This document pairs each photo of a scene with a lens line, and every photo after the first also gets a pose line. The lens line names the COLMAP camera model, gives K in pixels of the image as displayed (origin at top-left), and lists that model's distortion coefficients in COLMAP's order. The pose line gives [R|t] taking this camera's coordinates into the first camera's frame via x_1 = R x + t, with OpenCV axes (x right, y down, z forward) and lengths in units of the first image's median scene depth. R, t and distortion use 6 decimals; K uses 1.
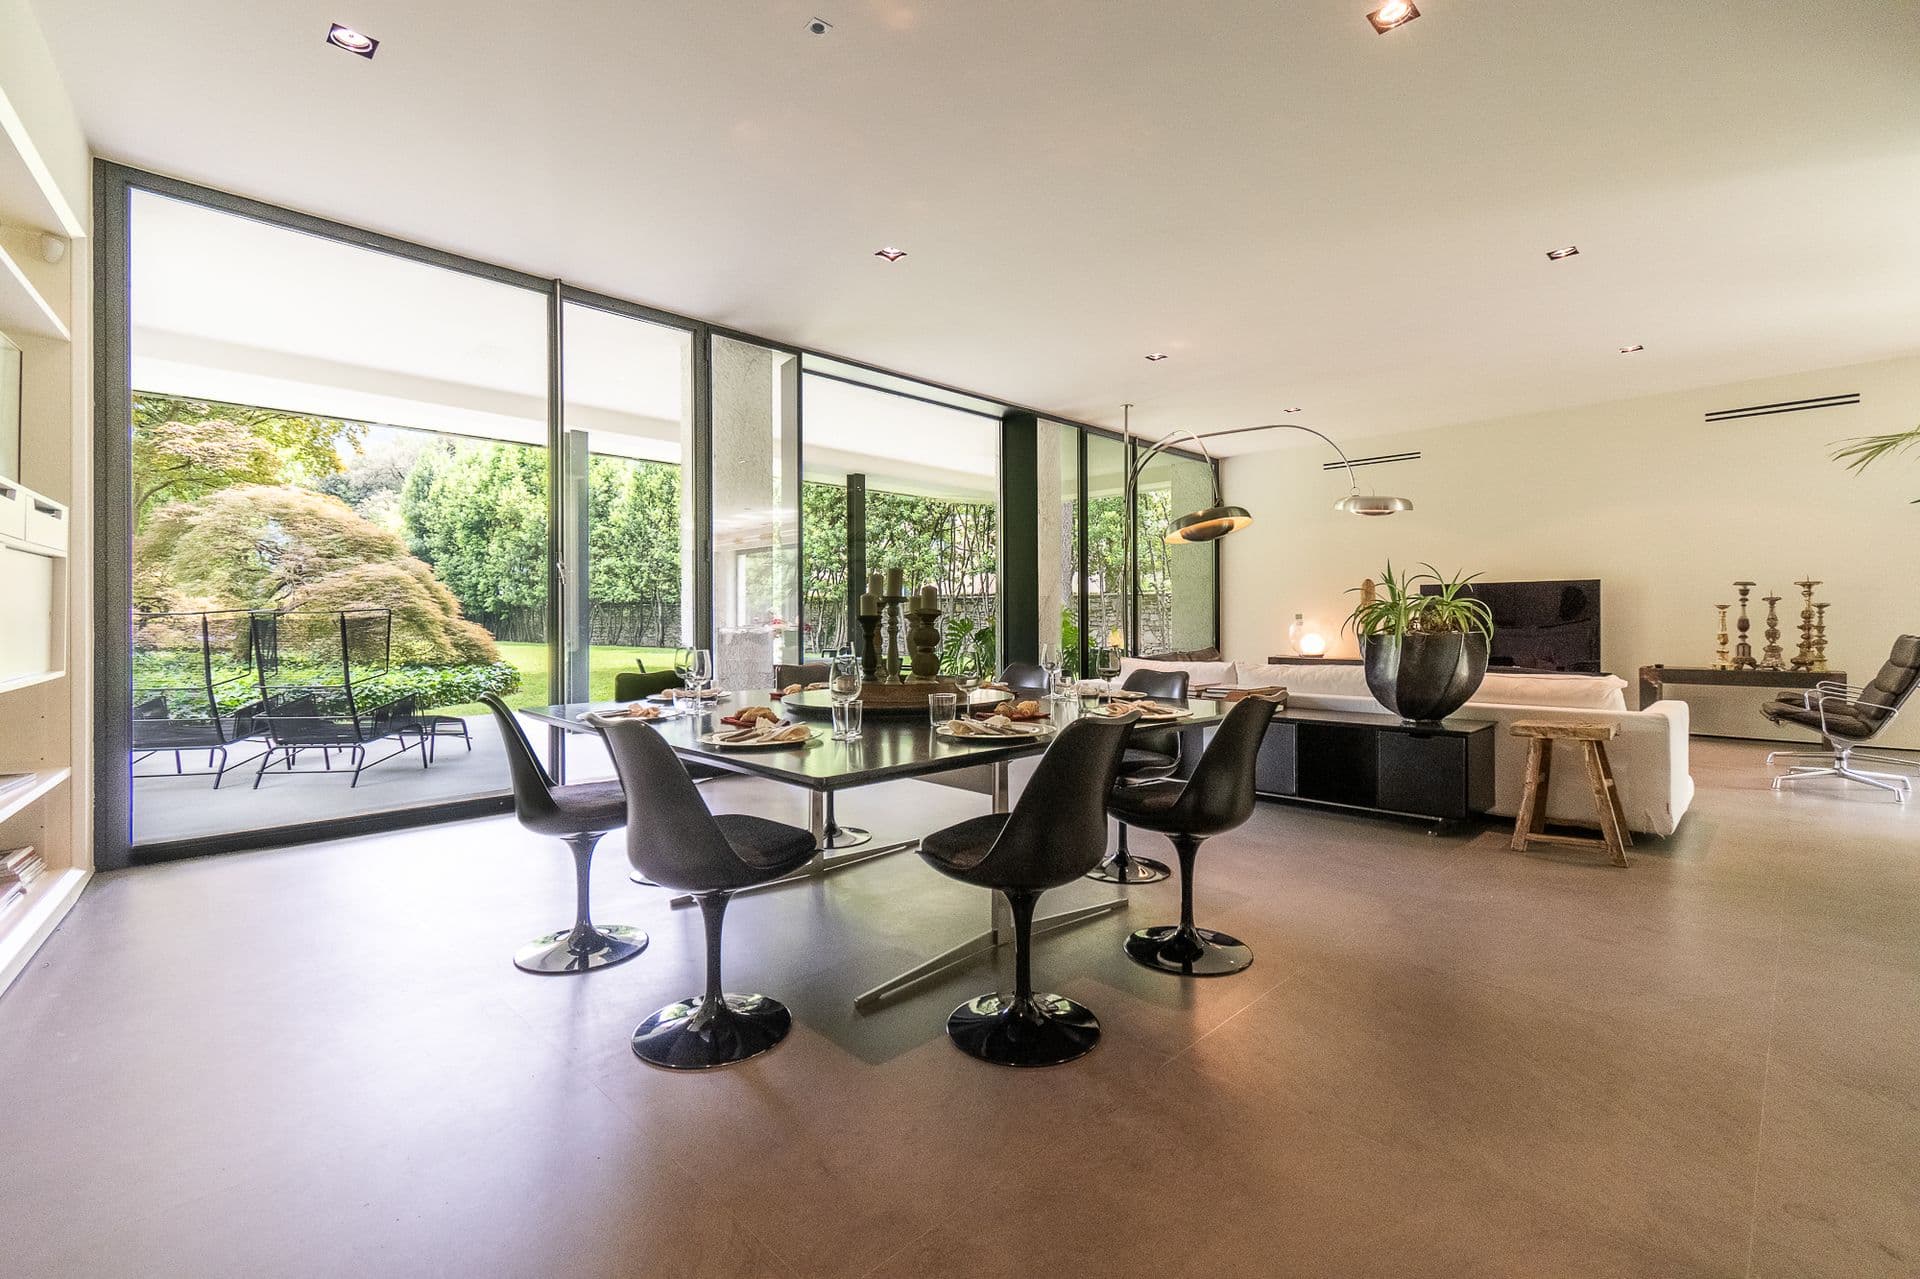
lens RADIAL K [[867.3, 0, 960.2], [0, 867.3, 621.8], [0, 0, 1]] dist [0.001636, -0.002510]
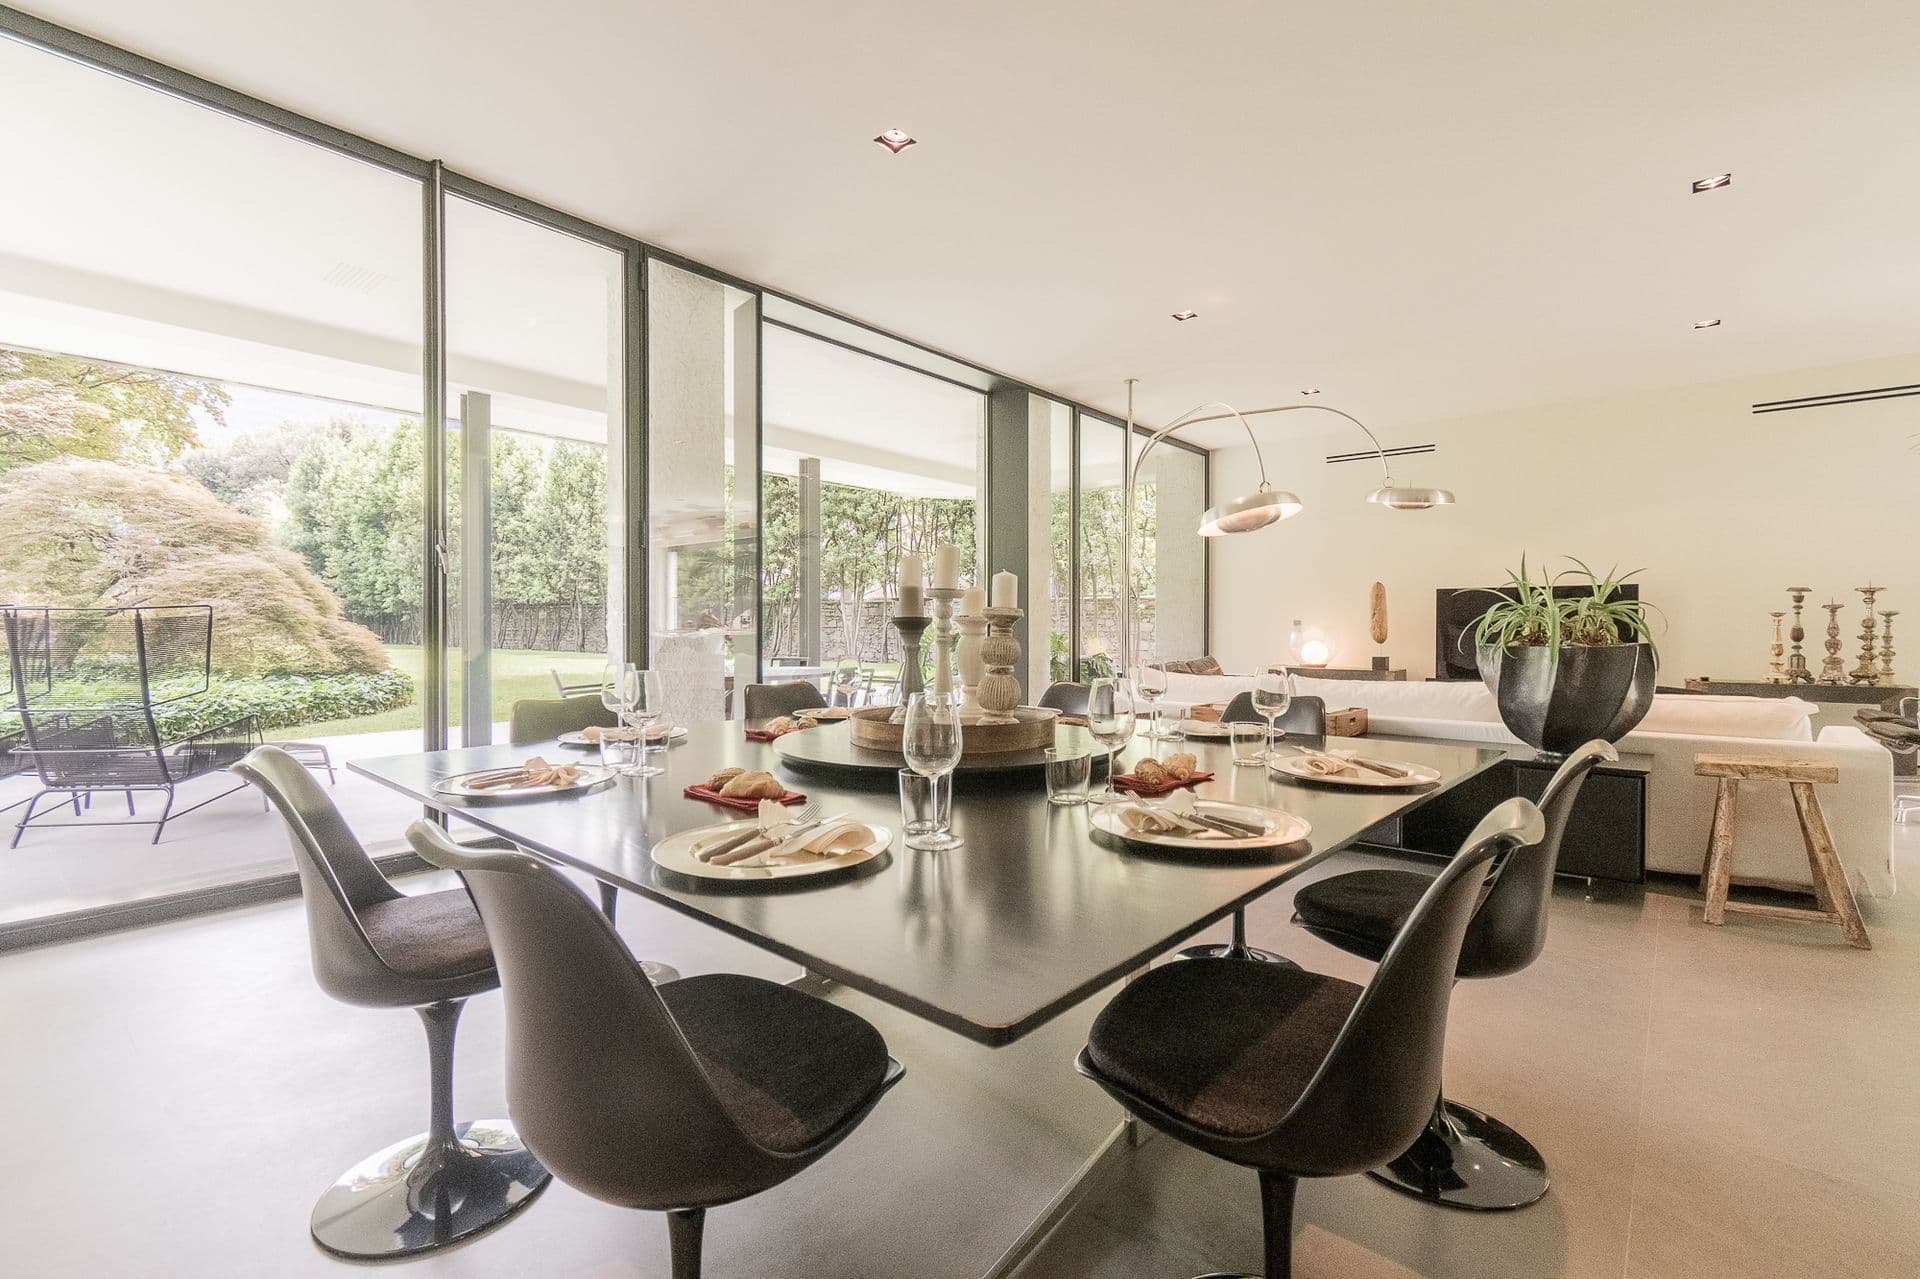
lens RADIAL K [[867.3, 0, 962.5], [0, 867.3, 635.7], [0, 0, 1]] dist [0.001636, -0.002510]
pose [[0.996628, 0.004609, 0.081925, -0.054227], [-0.005501, 0.999928, 0.010669, -0.000200], [-0.081870, -0.011084, 0.996581, 0.157580]]
